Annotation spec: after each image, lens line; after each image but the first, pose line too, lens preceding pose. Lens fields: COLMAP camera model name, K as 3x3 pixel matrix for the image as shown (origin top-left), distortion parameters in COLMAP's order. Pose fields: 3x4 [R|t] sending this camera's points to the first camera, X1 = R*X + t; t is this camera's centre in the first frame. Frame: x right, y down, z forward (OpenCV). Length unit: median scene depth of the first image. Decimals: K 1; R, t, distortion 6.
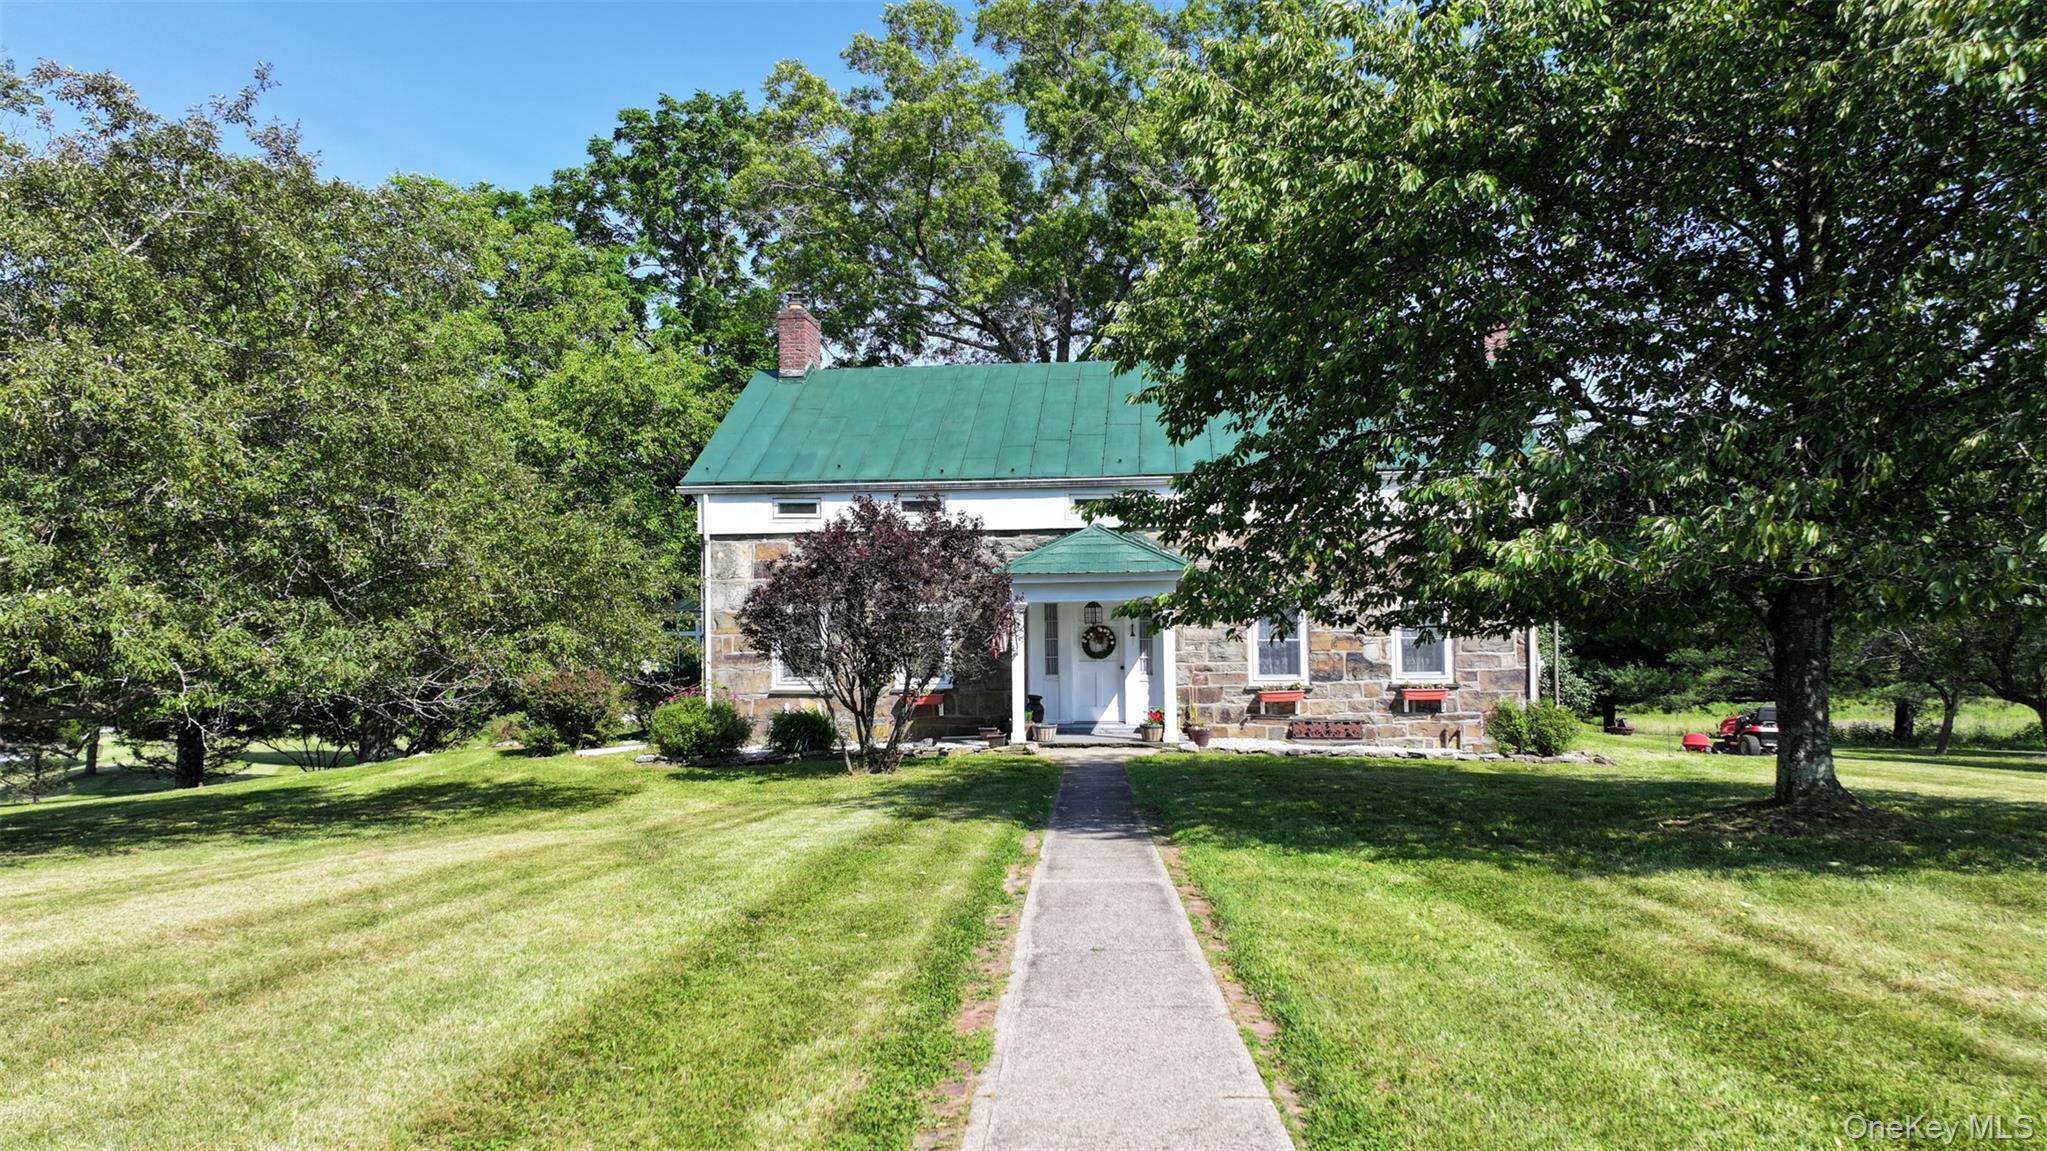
lens RADIAL K [[1407.3, 0, 1025.2], [0, 1407.3, 648.0], [0, 0, 1]] dist [0.003500, 0.000794]
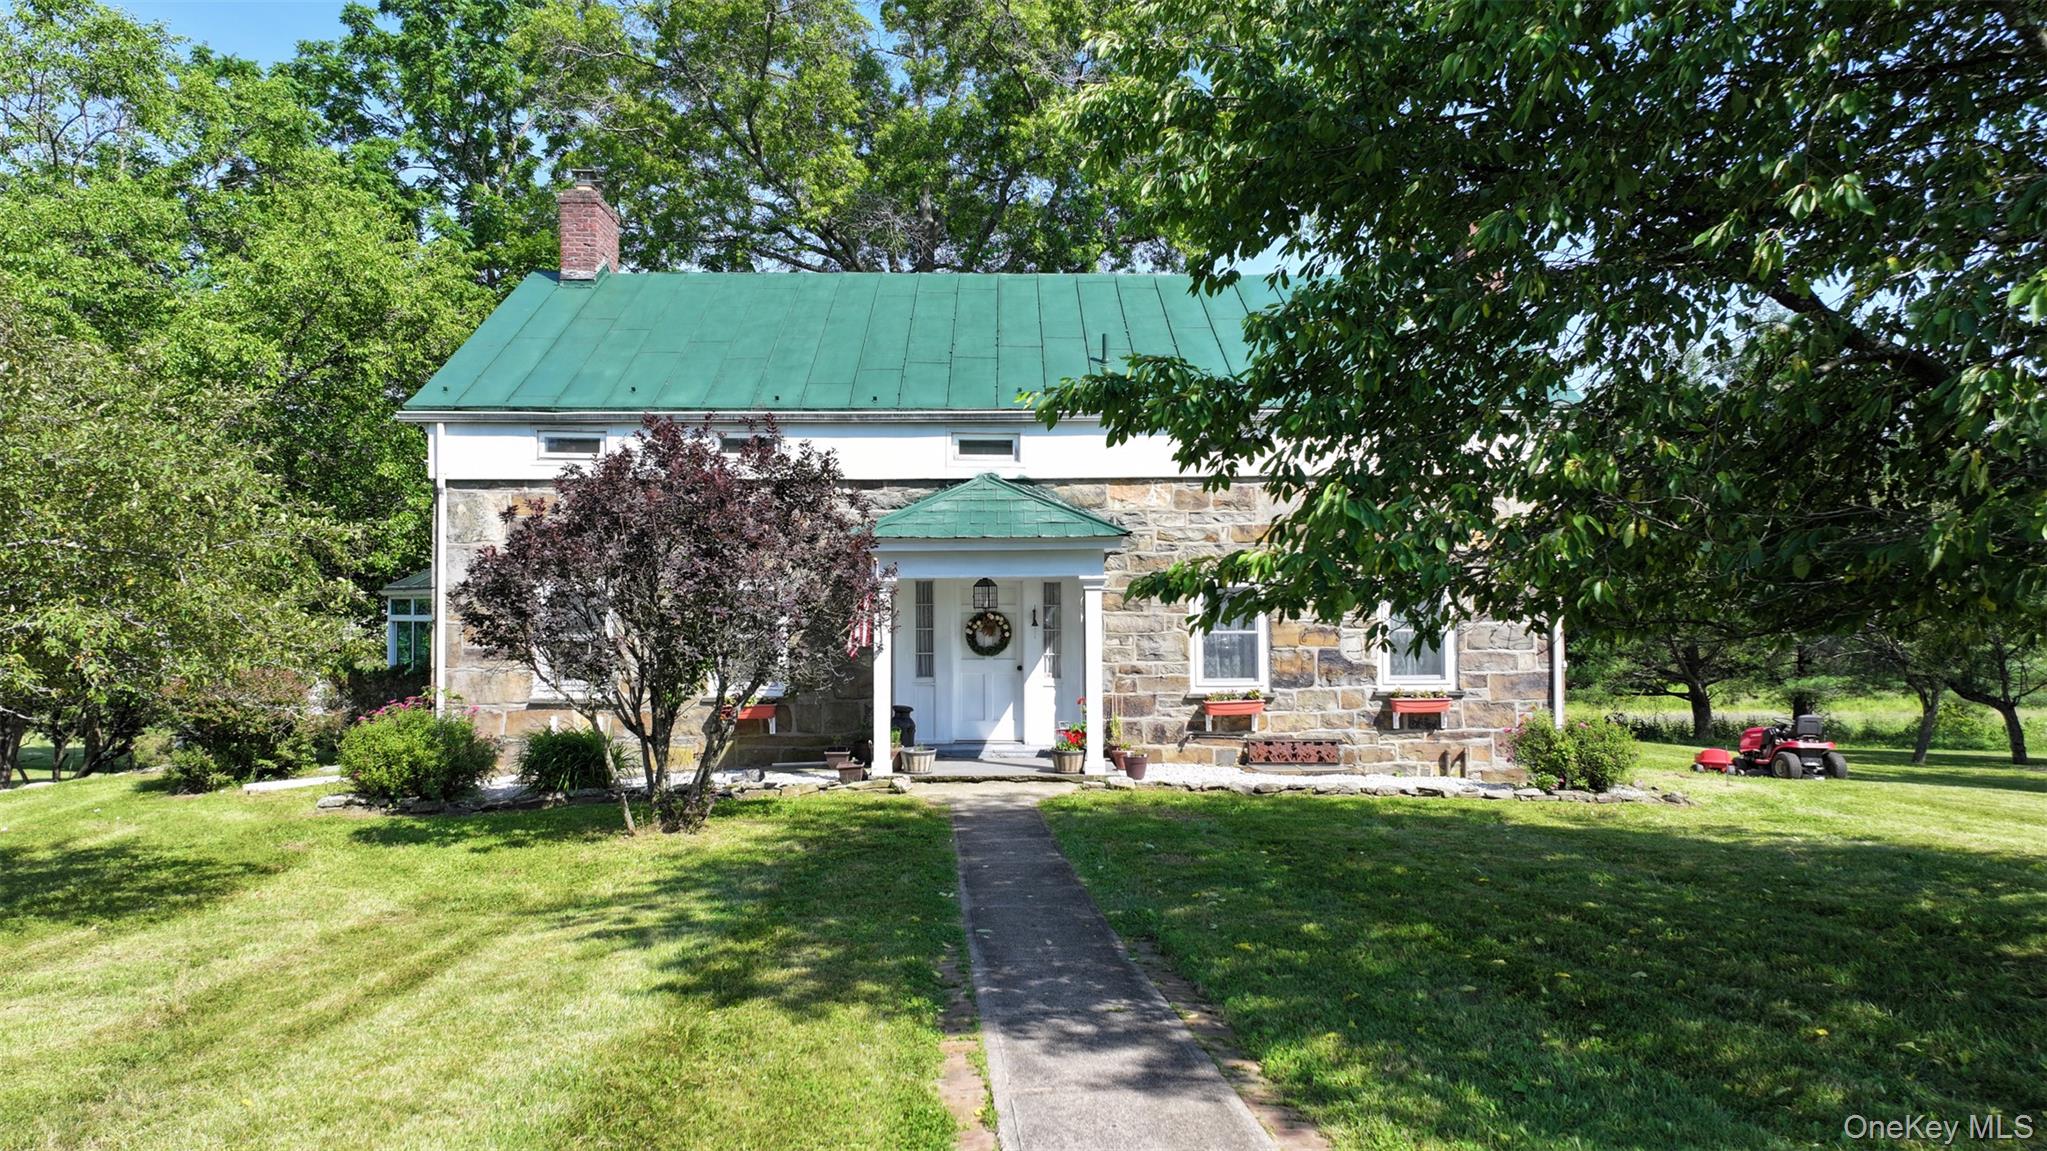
lens RADIAL K [[1421.0, 0, 1023.5], [0, 1421.0, 575.5], [0, 0, 1]] dist [0.006248, -0.068739]
pose [[0.993537, 0.009792, 0.113085, -0.014926], [-0.005345, 0.999203, -0.039552, -0.005312], [-0.113382, 0.038692, 0.992798, 0.261350]]
